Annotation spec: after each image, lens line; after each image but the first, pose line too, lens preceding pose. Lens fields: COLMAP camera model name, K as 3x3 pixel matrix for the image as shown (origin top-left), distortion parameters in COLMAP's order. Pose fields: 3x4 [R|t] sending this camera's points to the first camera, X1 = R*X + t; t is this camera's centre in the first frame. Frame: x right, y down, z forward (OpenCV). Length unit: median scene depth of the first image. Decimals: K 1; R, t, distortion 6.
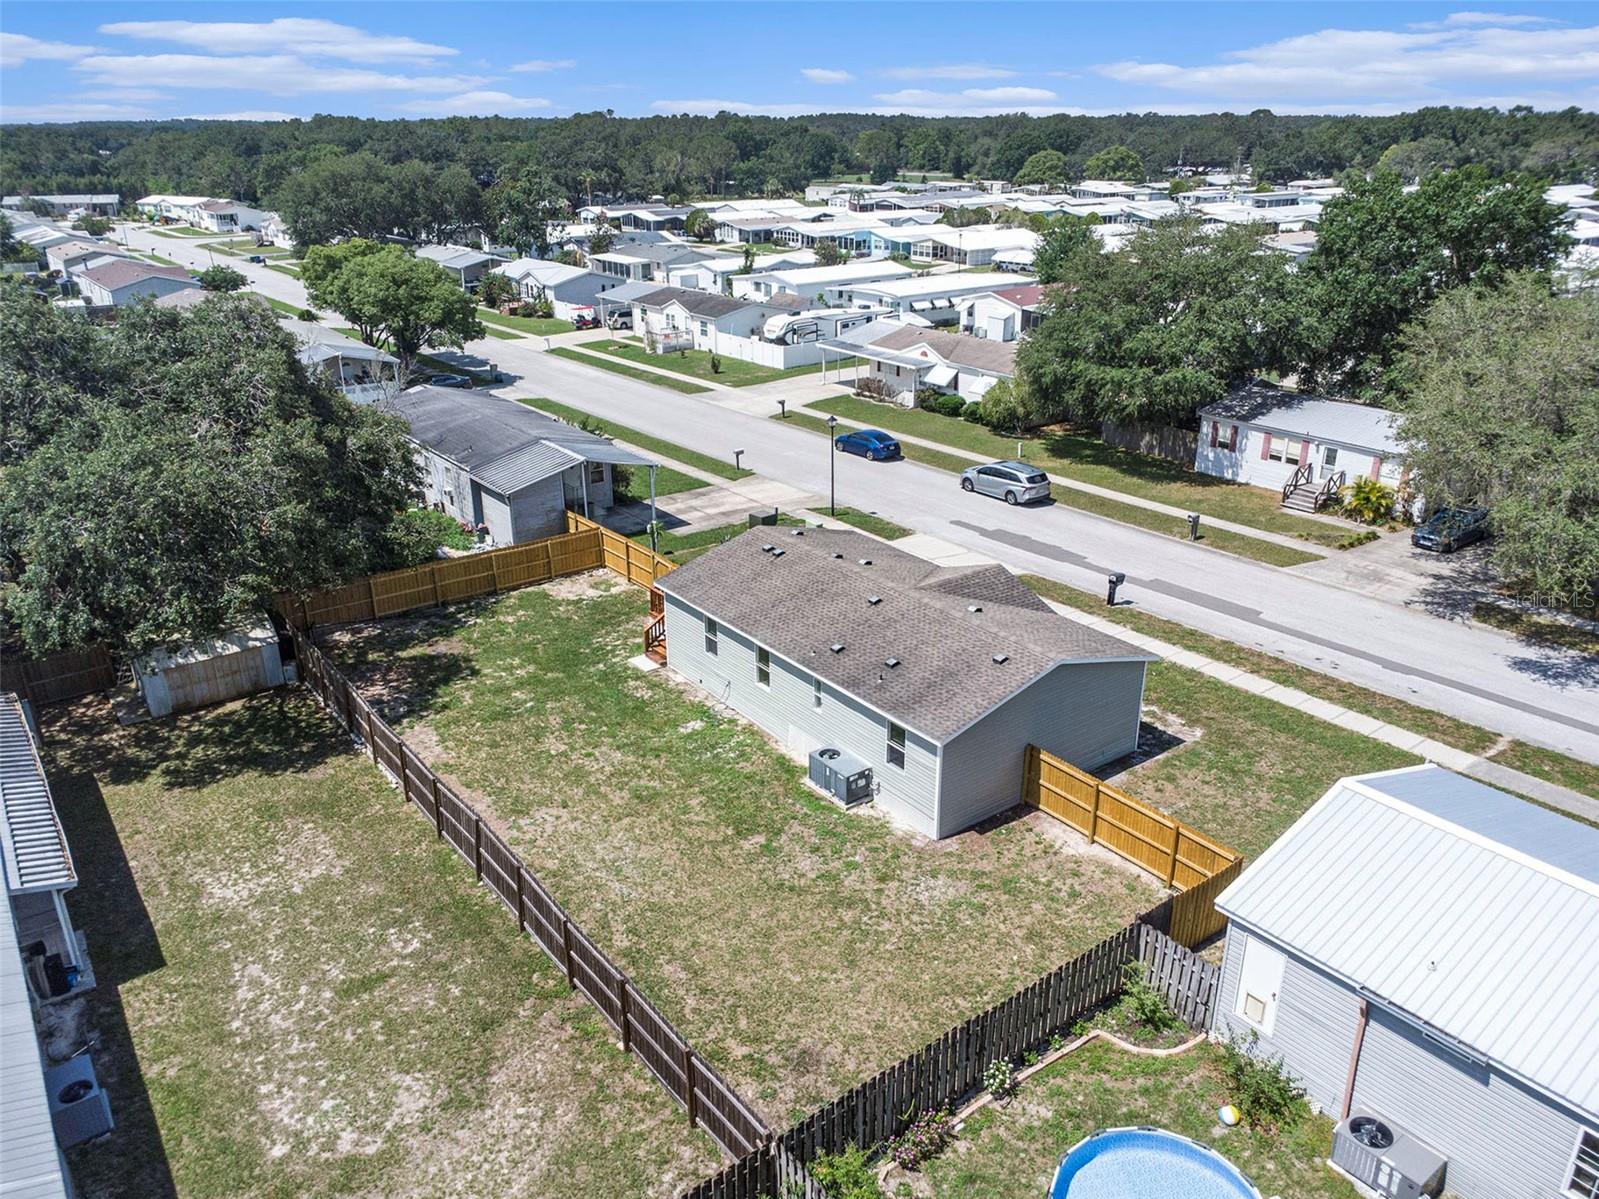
lens RADIAL K [[1174.5, 0, 795.9], [0, 1174.5, 578.8], [0, 0, 1]] dist [0.014604, -0.009640]
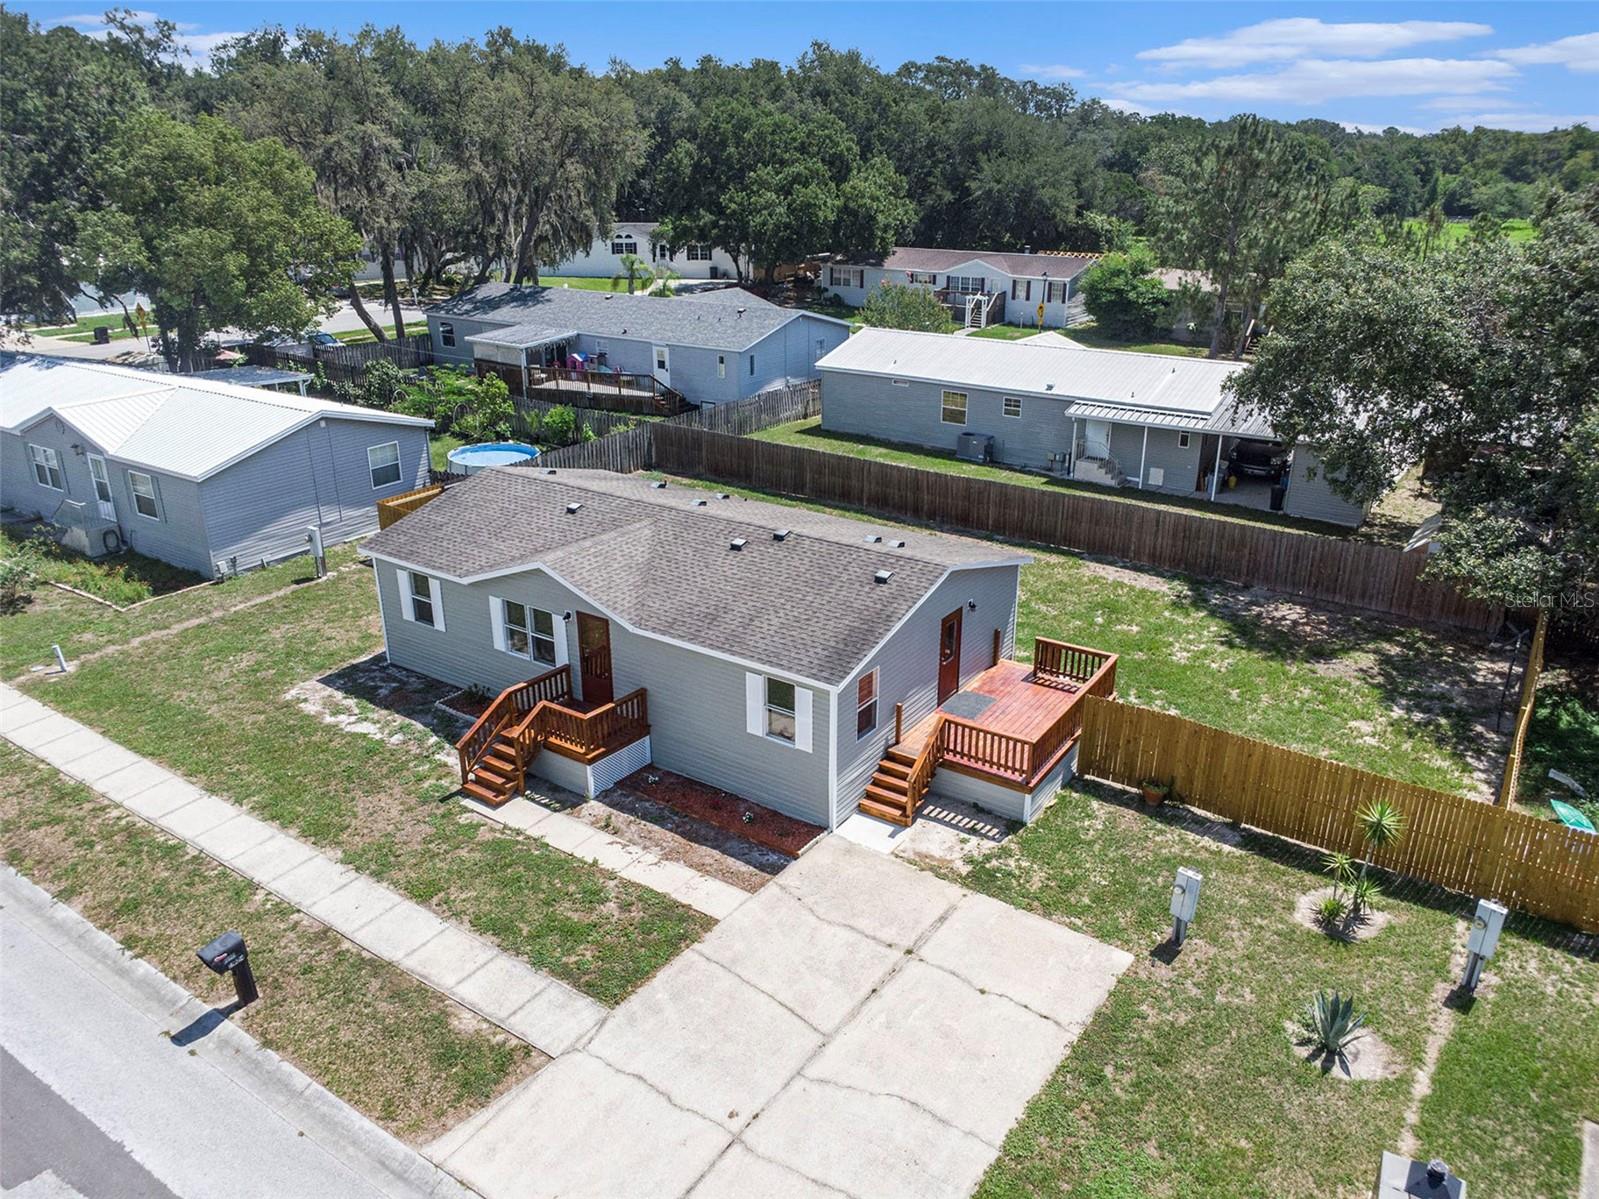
lens RADIAL K [[1174.5, 0, 795.9], [0, 1174.5, 578.8], [0, 0, 1]] dist [0.014604, -0.009640]
pose [[-0.947113, 0.116507, -0.299005, 0.167319], [-0.111616, 0.753986, 0.647338, -0.316636], [0.300865, 0.646475, -0.701106, 1.073612]]
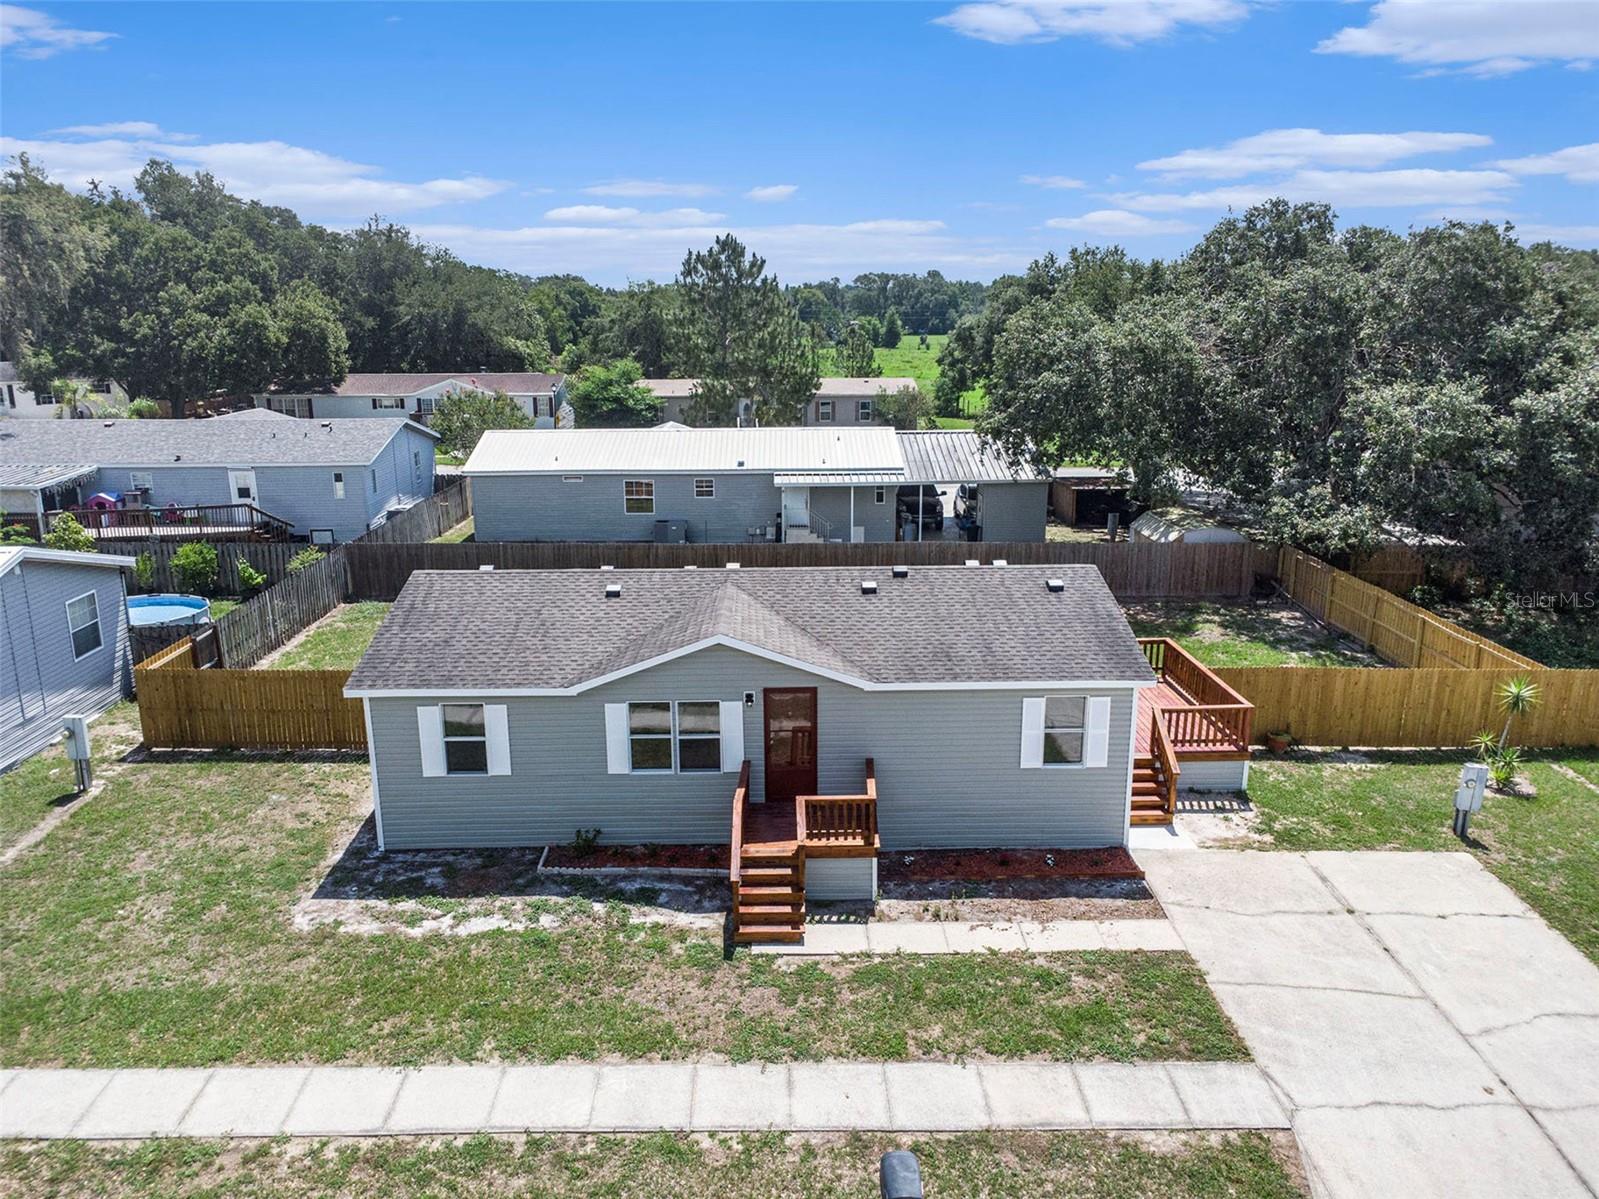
lens RADIAL K [[1174.5, 0, 795.9], [0, 1174.5, 578.8], [0, 0, 1]] dist [0.014604, -0.009640]
pose [[-0.581729, 0.193721, -0.789977, 0.399342], [-0.287844, 0.859345, 0.422696, -0.188223], [0.760748, 0.473284, -0.444144, 0.887401]]
